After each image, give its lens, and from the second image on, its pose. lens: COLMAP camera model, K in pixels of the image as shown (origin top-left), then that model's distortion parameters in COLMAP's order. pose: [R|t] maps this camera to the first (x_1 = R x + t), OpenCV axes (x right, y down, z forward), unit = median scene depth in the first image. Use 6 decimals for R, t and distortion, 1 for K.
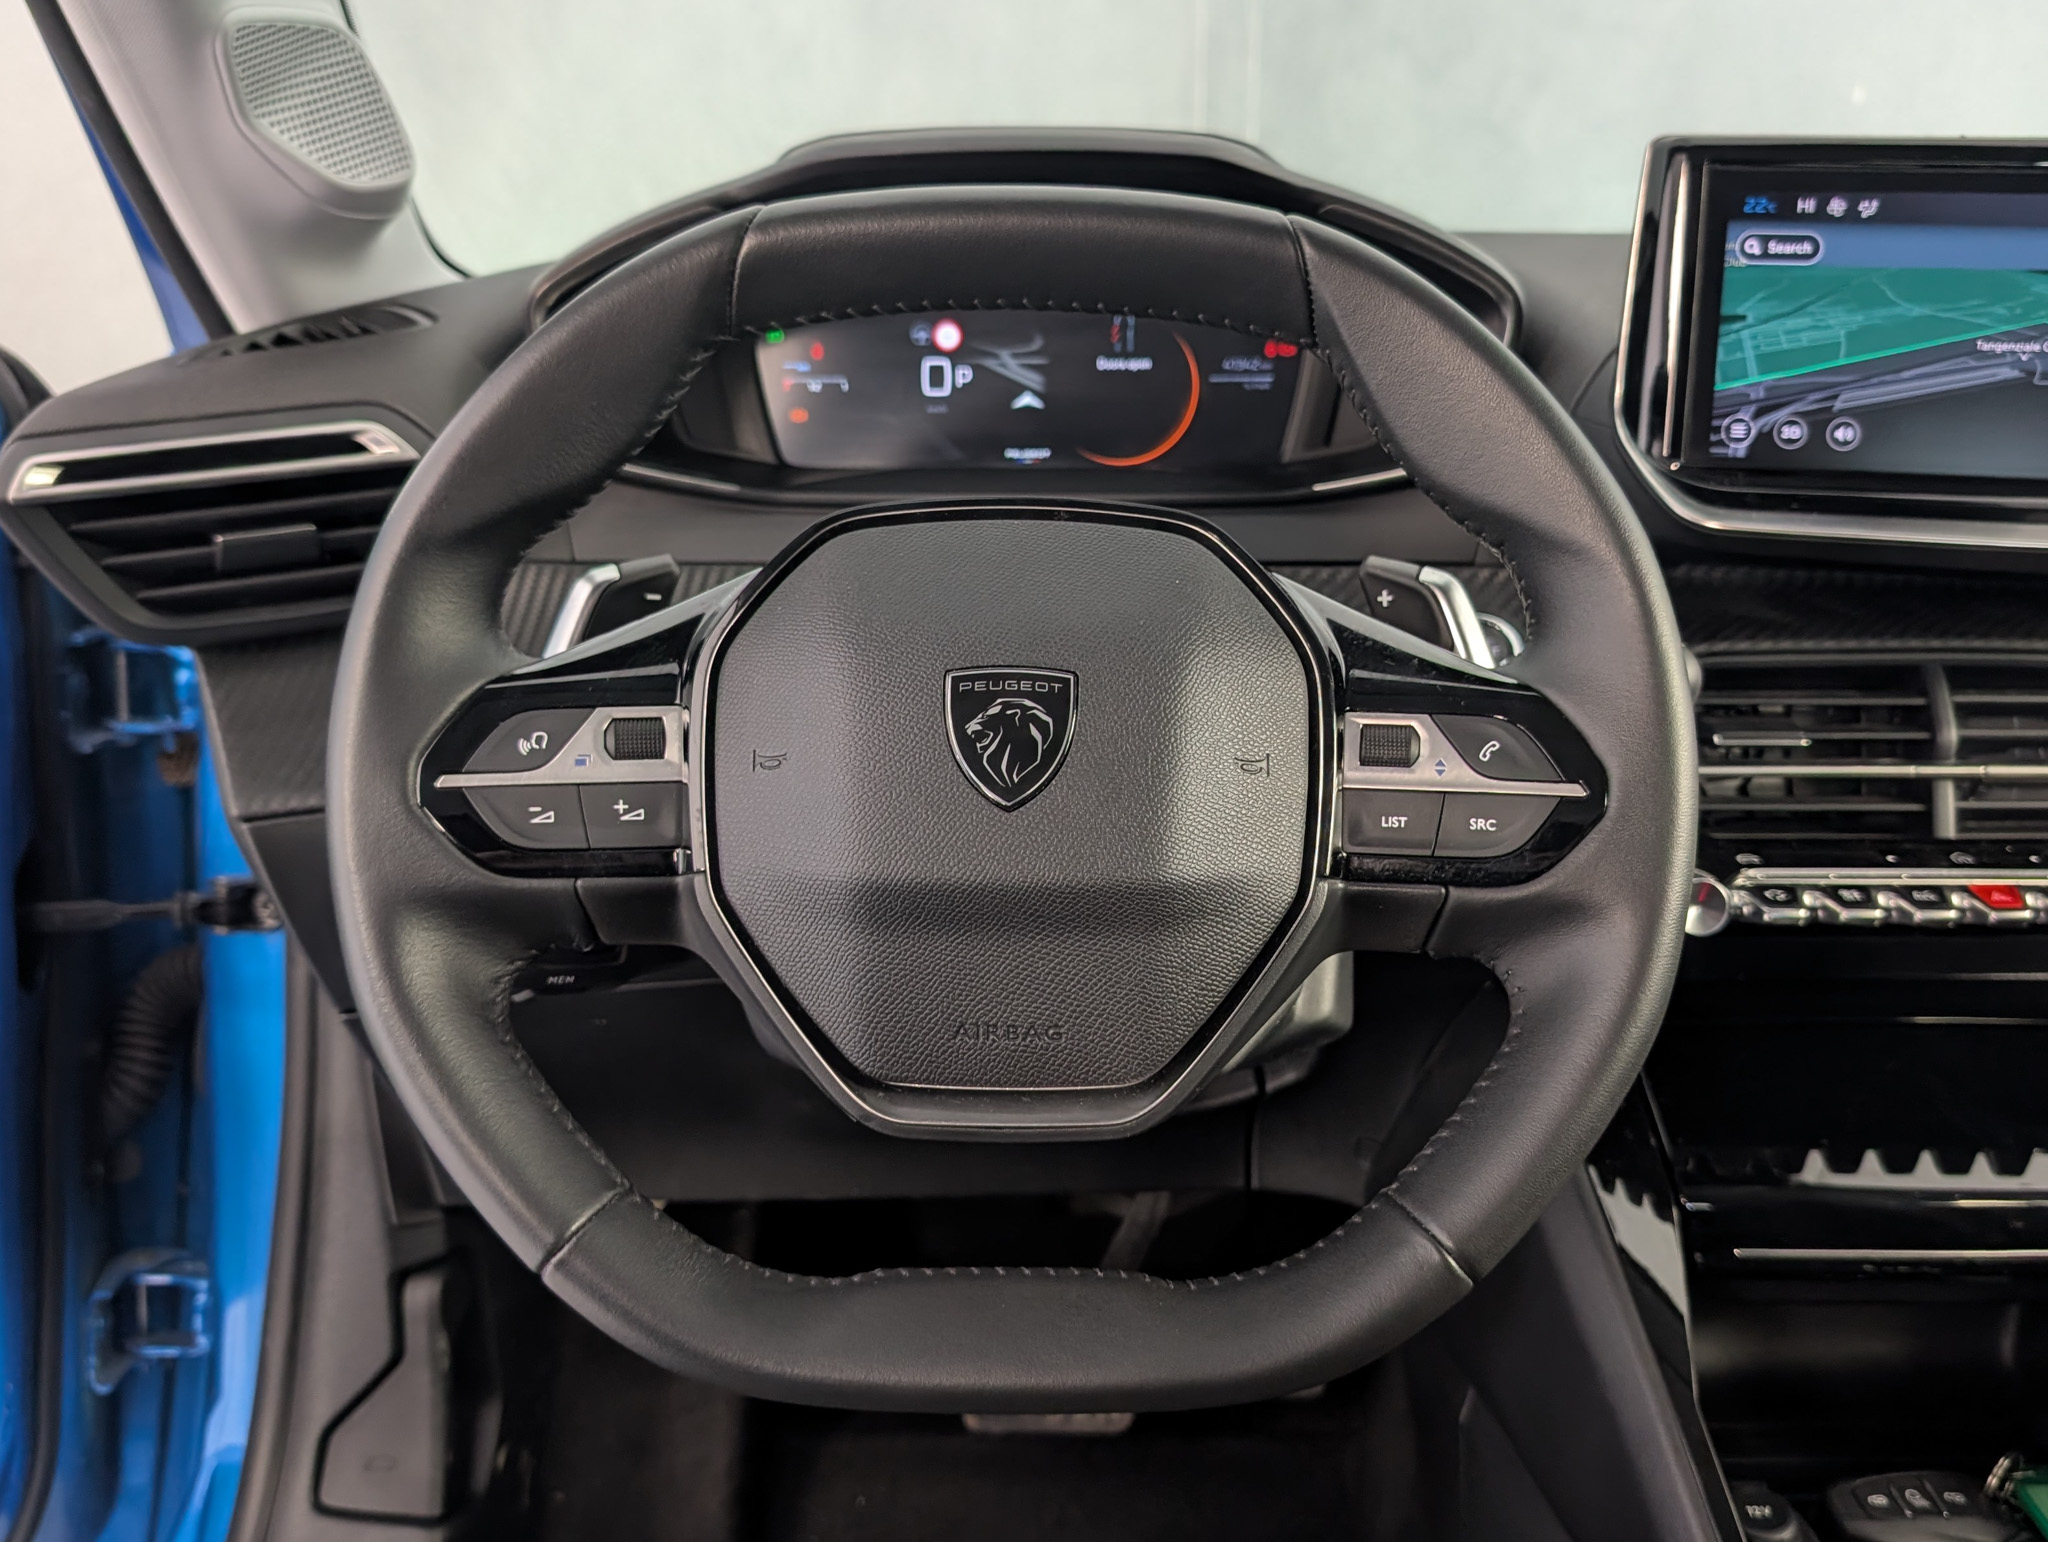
lens RADIAL K [[1925.8, 0, 1038.4], [0, 1925.8, 766.4], [0, 0, 1]] dist [0.005126, 0.000000]
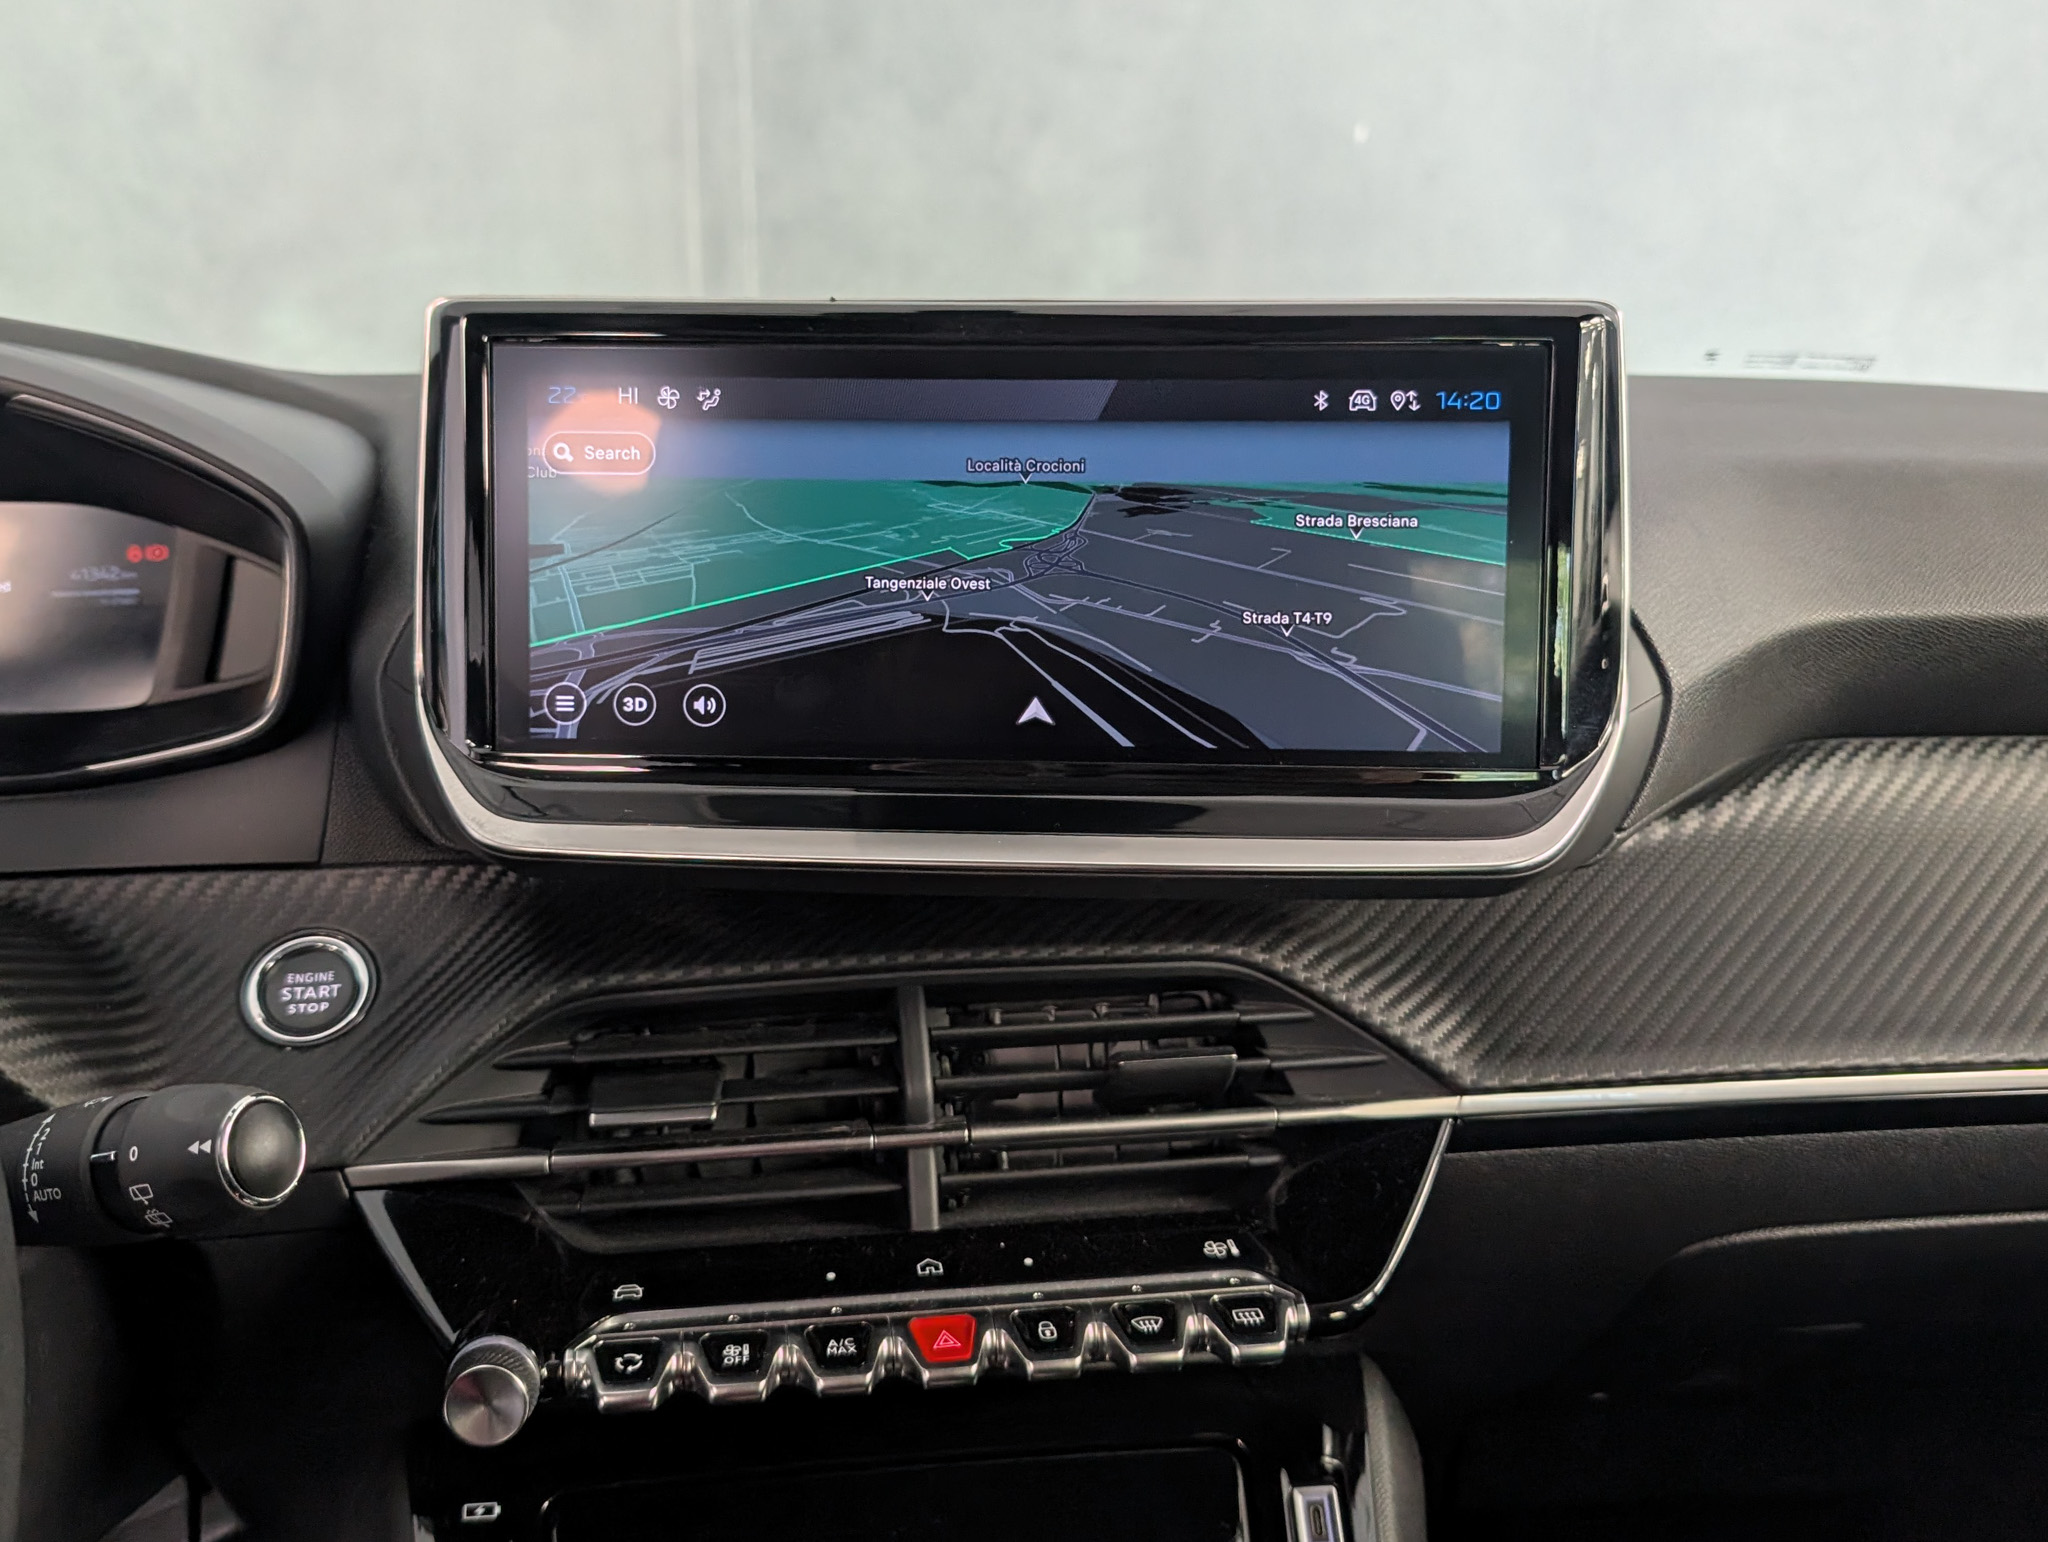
lens RADIAL K [[2036.7, 0, 940.6], [0, 2036.7, 687.3], [0, 0, 1]] dist [-0.003230, 0.000000]
pose [[0.991991, -0.037424, 0.120640, 0.413587], [0.044869, 0.997214, -0.059595, -0.129433], [-0.118074, 0.064530, 0.990906, 0.232035]]
